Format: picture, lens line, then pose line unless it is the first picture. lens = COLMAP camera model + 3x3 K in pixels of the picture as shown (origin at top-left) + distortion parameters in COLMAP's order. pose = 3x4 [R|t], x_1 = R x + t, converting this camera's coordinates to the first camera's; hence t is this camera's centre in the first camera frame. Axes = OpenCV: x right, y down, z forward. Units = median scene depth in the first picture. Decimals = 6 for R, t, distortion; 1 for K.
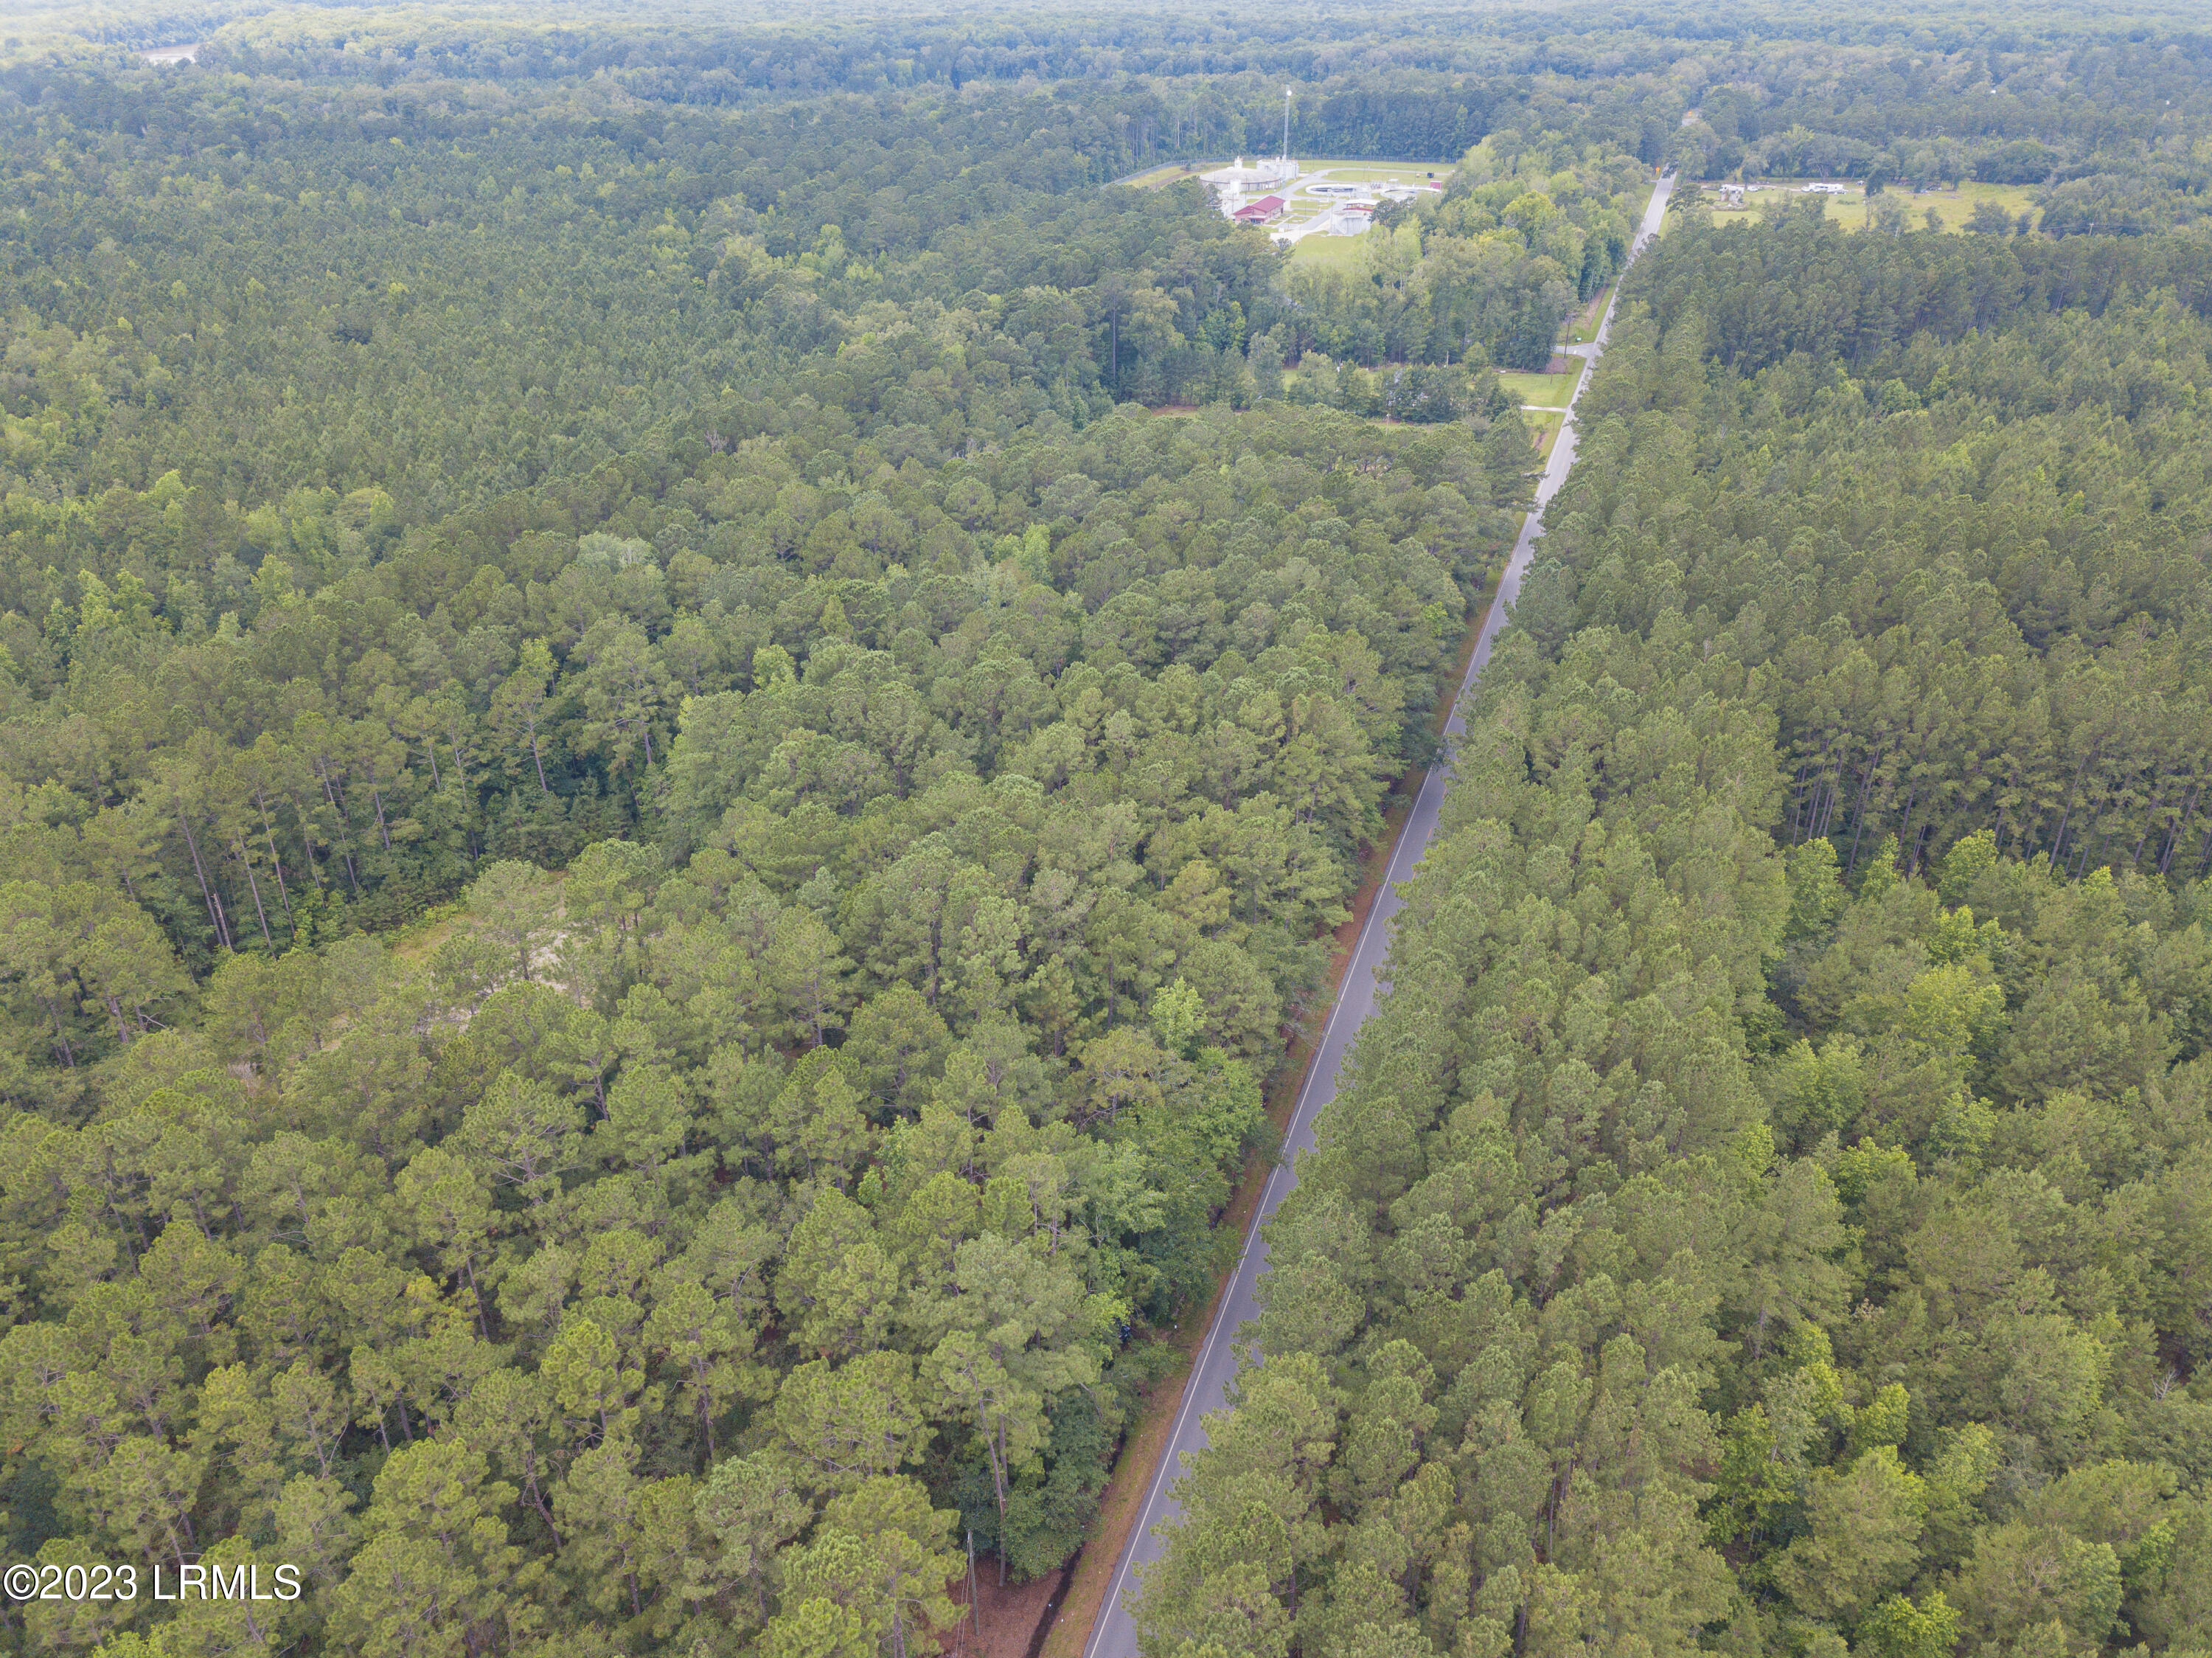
lens RADIAL K [[1692.5, 0, 1103.1], [0, 1692.5, 839.5], [0, 0, 1]] dist [0.022824, 0.008964]
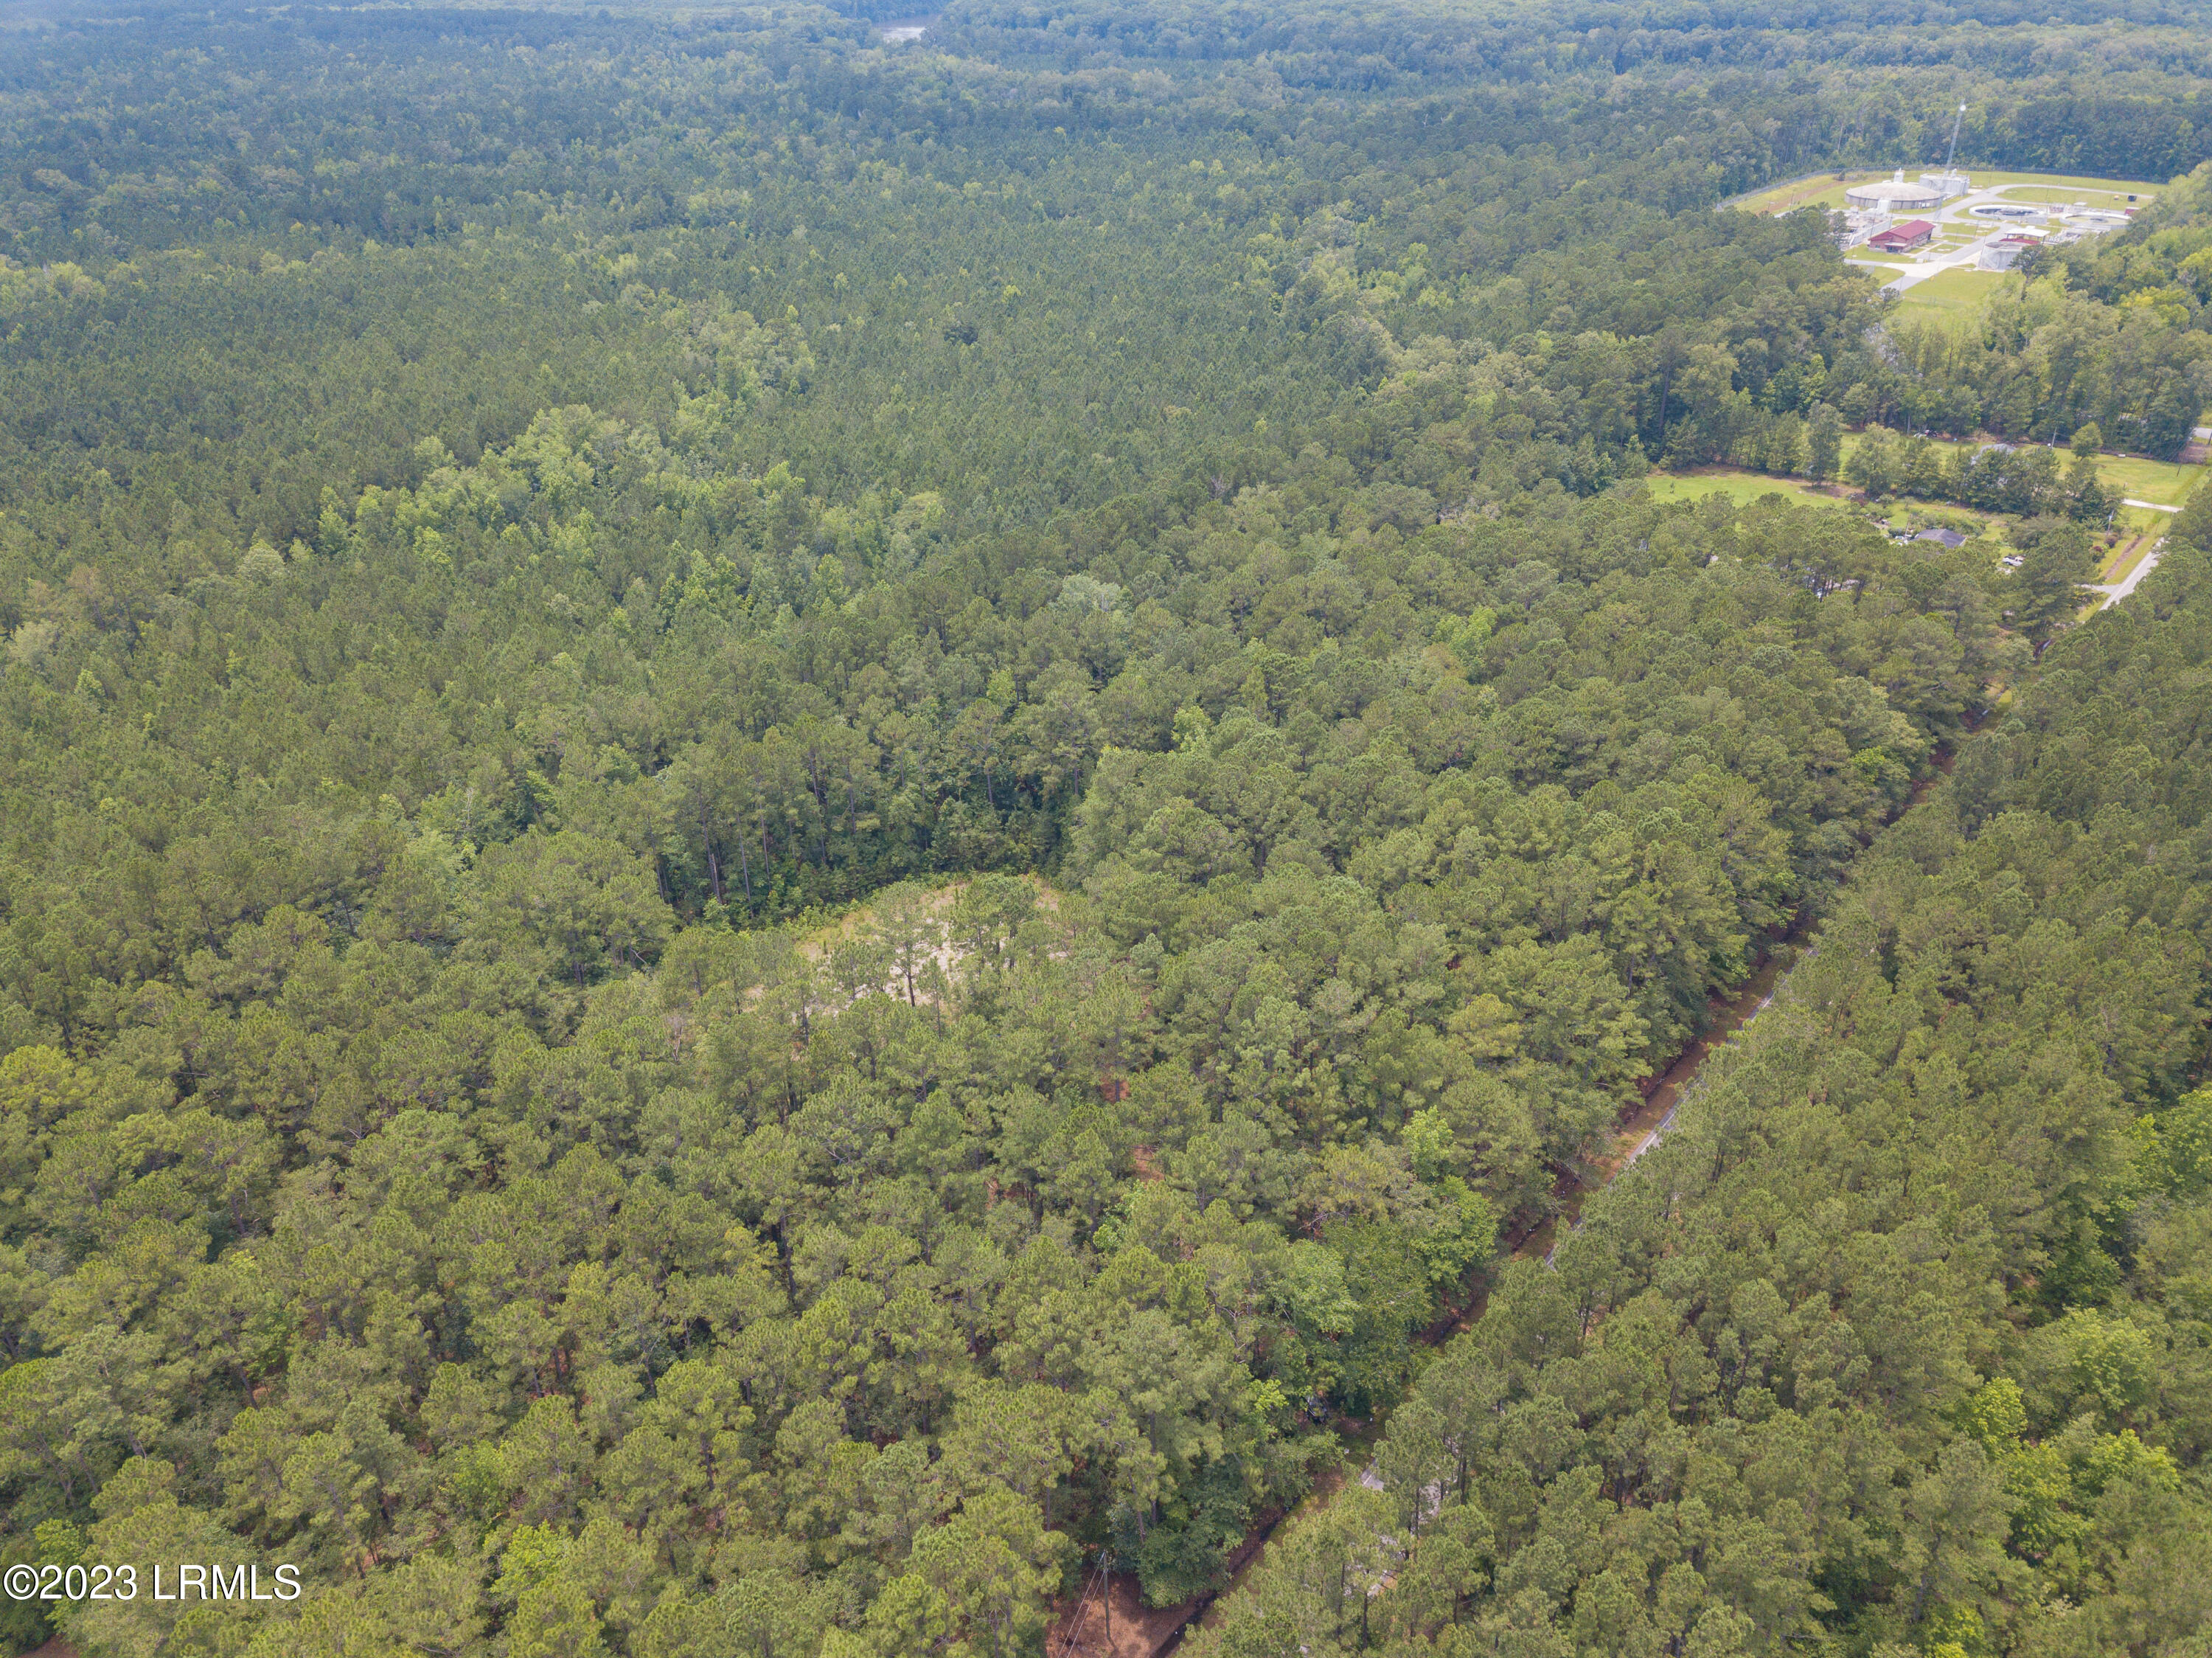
lens RADIAL K [[1692.5, 0, 1100.0], [0, 1692.5, 835.9], [0, 0, 1]] dist [0.022824, 0.008964]
pose [[0.933453, 0.165639, -0.318164, 0.113796], [-0.159016, 0.986163, 0.046869, -0.073395], [0.321525, 0.006843, 0.946876, -0.064114]]
